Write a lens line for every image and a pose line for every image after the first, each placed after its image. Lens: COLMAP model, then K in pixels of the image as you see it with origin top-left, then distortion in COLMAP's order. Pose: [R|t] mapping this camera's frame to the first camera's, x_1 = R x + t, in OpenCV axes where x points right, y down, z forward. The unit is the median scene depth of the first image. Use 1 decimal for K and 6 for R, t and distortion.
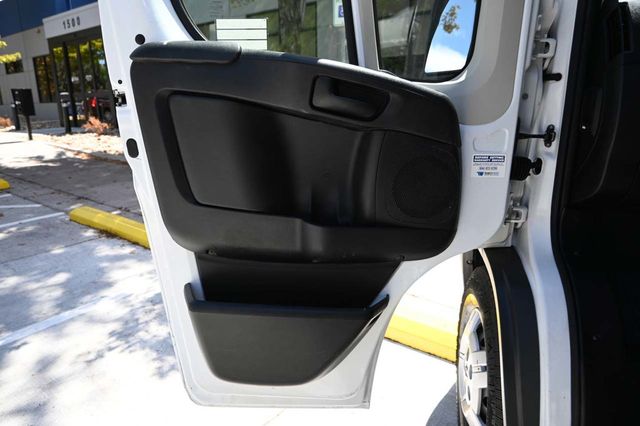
lens RADIAL K [[432.7, 0, 316.4], [0, 432.7, 211.2], [0, 0, 1]] dist [-0.001108, -0.002100]
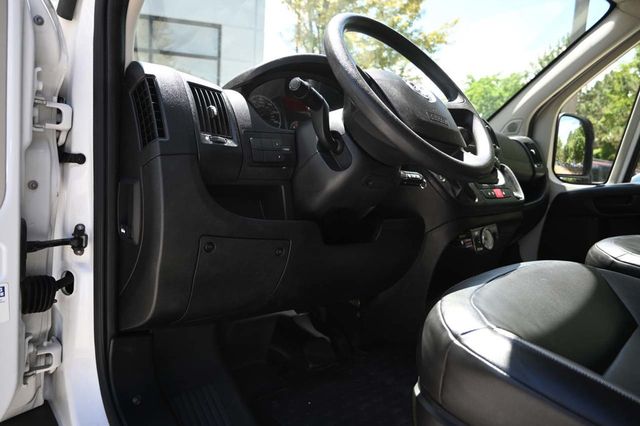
lens RADIAL K [[432.7, 0, 317.3], [0, 432.7, 215.2], [0, 0, 1]] dist [-0.001108, -0.002100]
pose [[0.578749, -0.059347, 0.813344, 0.198379], [0.141008, 0.989609, -0.028128, -0.141788], [-0.803223, 0.130967, 0.581103, 0.283048]]
